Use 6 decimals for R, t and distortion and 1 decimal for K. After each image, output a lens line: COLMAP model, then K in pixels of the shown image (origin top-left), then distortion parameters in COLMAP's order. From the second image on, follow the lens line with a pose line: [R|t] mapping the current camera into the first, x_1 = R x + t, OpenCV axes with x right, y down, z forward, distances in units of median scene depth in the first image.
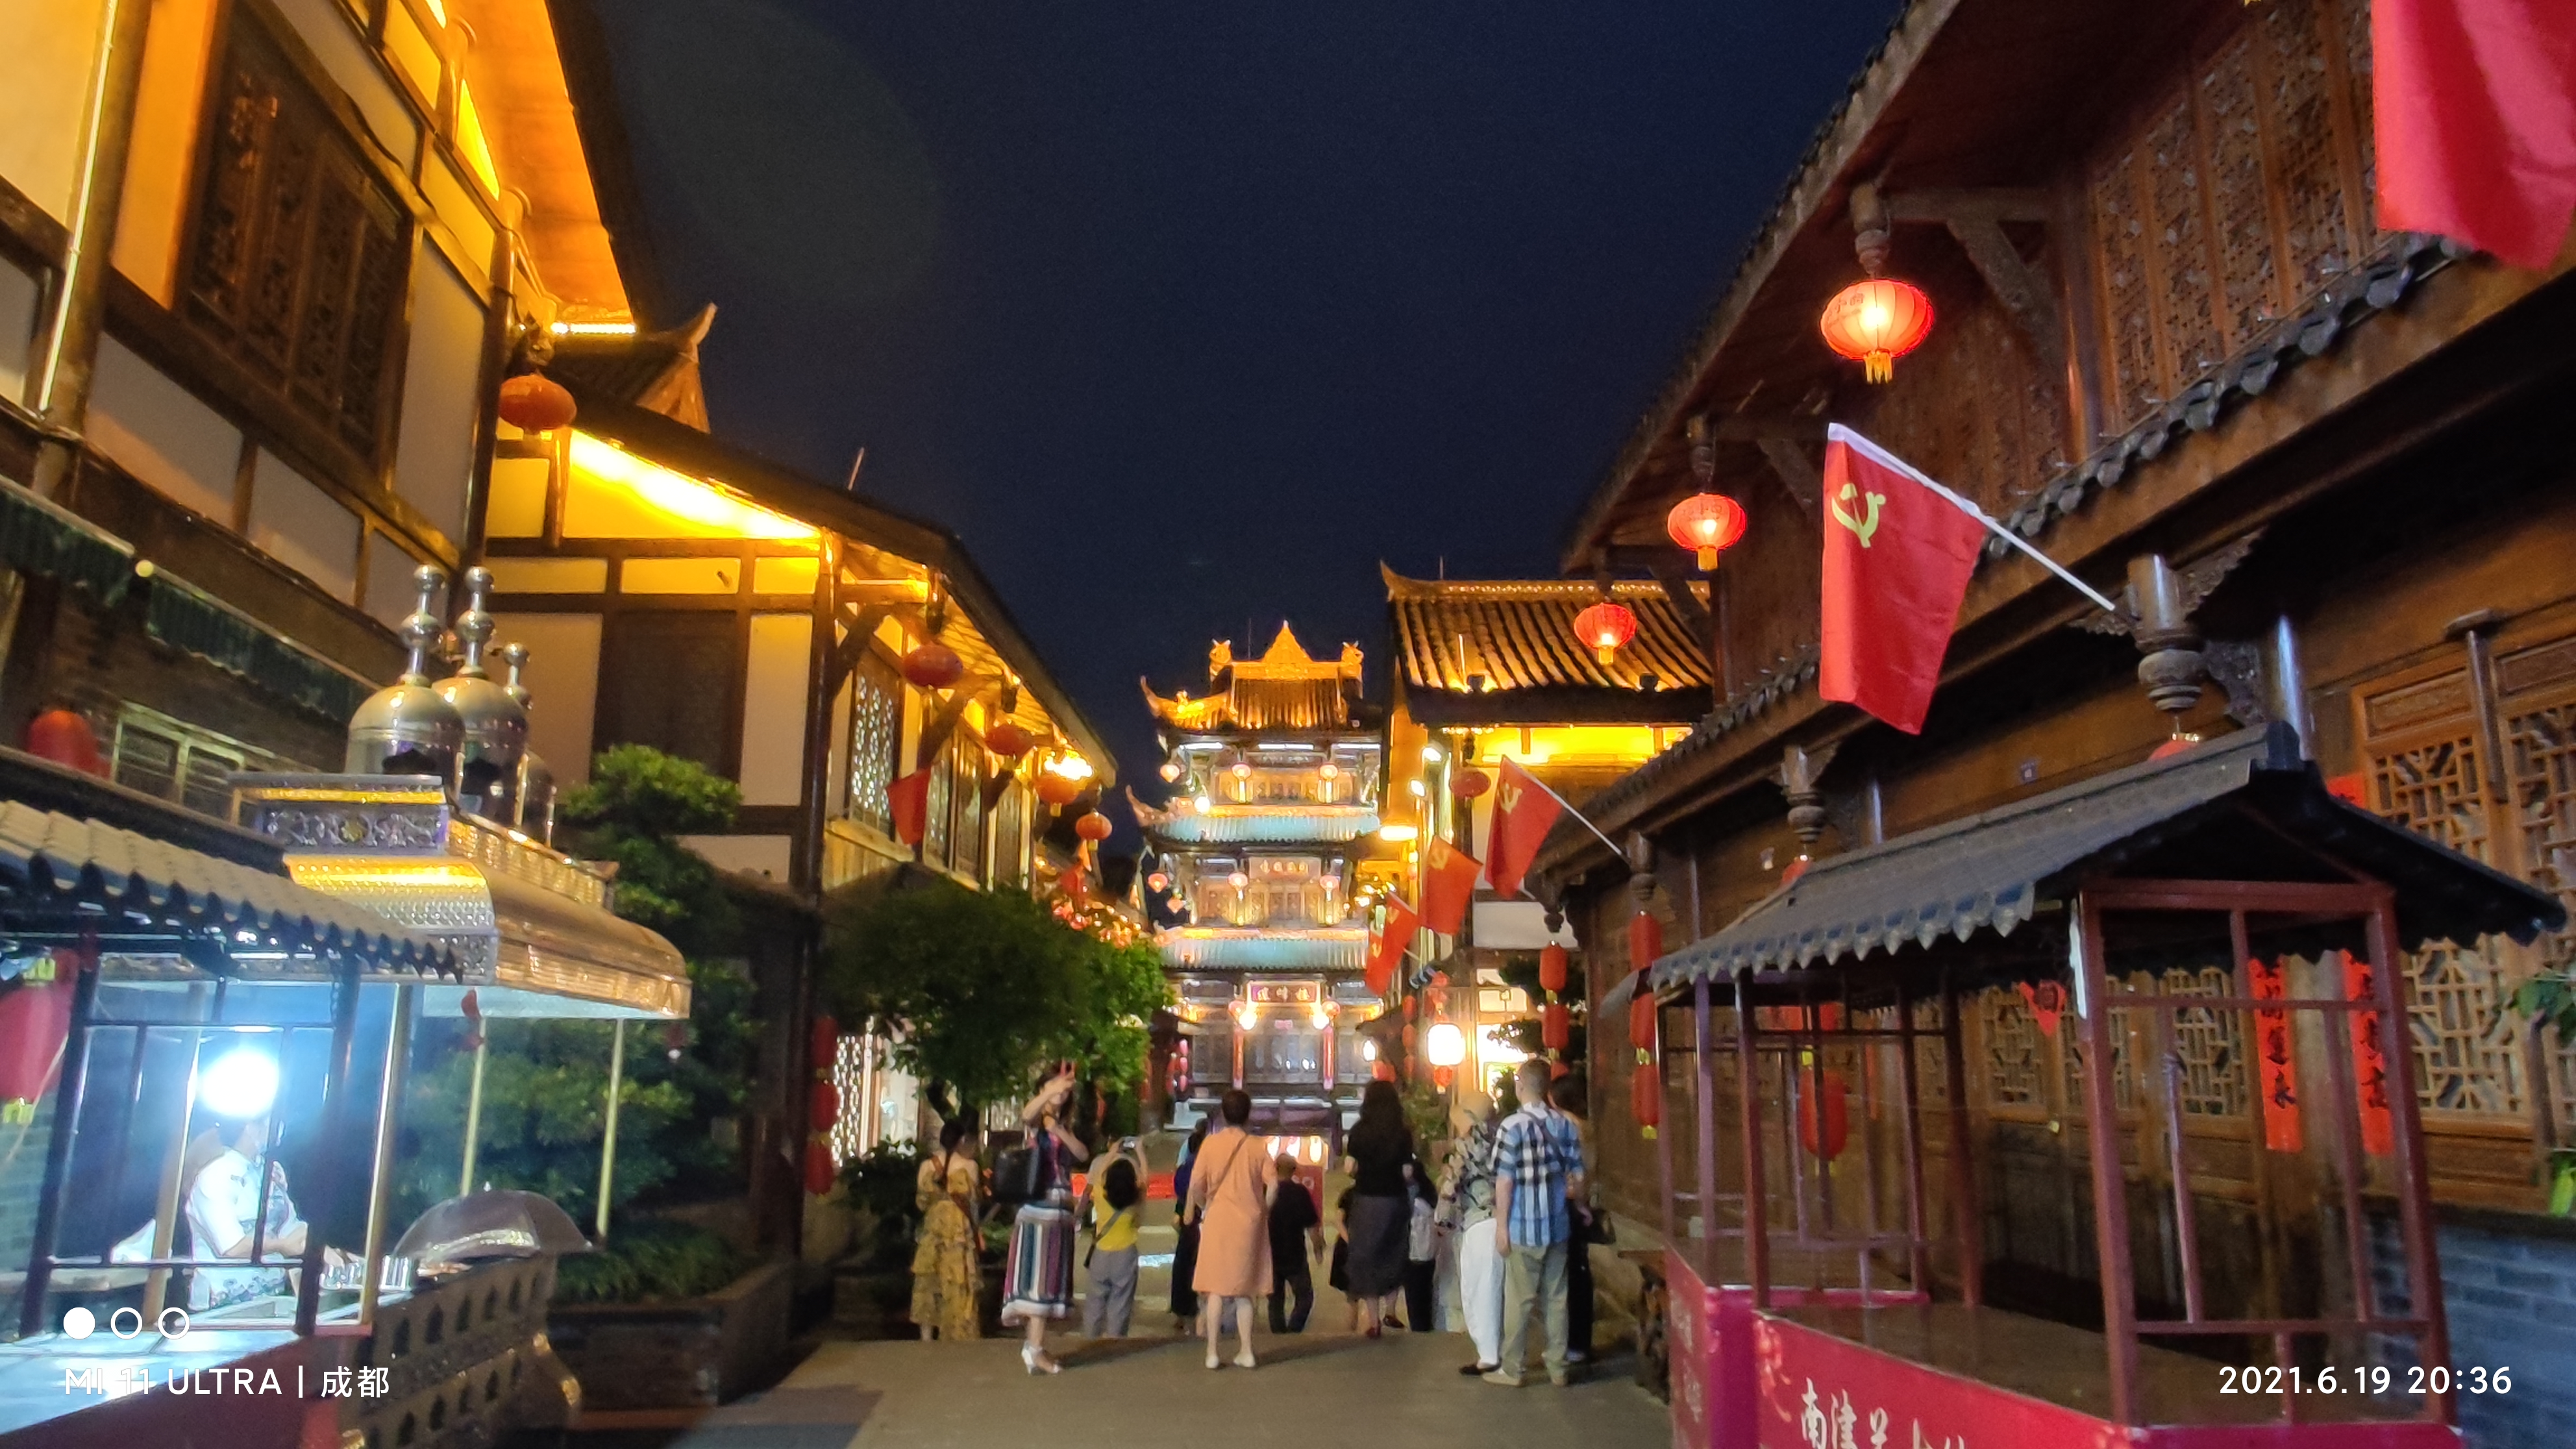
lens RADIAL K [[1548.7, 0, 1288.0], [0, 1548.7, 724.5], [0, 0, 1]] dist [-0.001857, 0.000027]
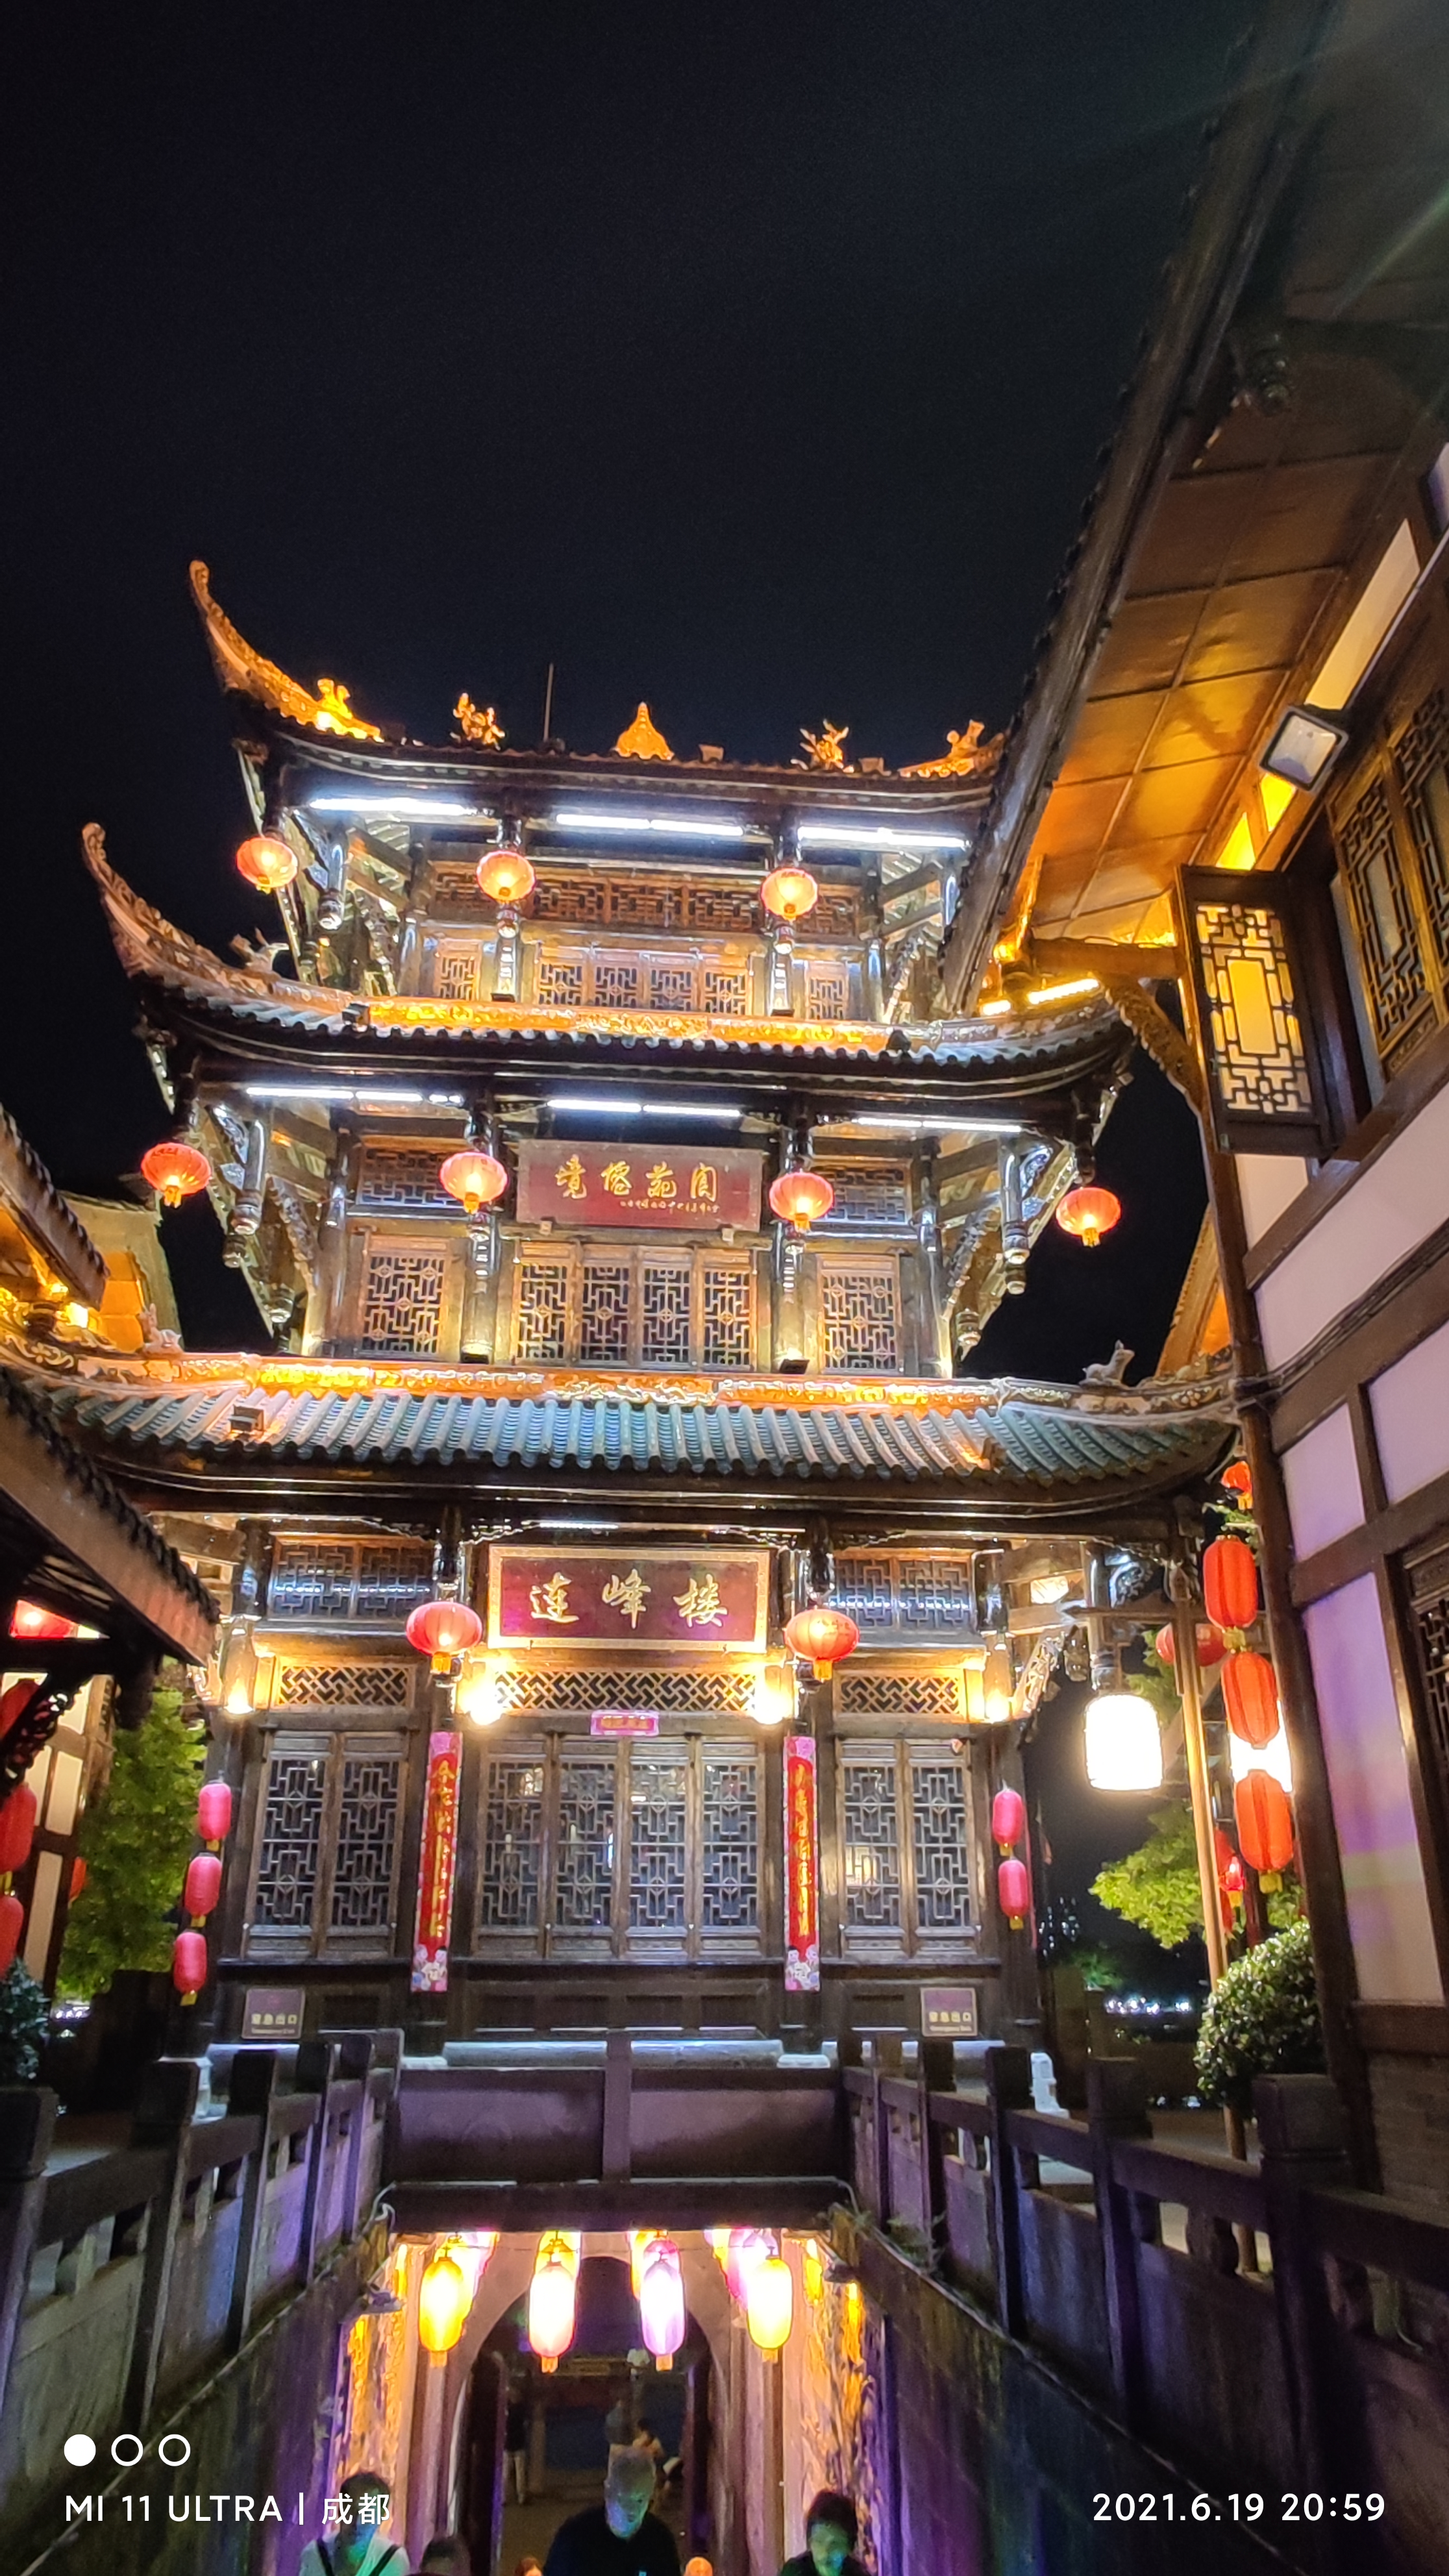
lens RADIAL K [[1548.7, 0, 724.5], [0, 1548.7, 1288.0], [0, 0, 1]] dist [-0.001857, 0.000027]
pose [[0.995449, 0.034501, 0.088831, -0.011512], [-0.012884, 0.972328, -0.233264, 0.180187], [-0.094421, 0.231058, 0.968347, 0.720731]]
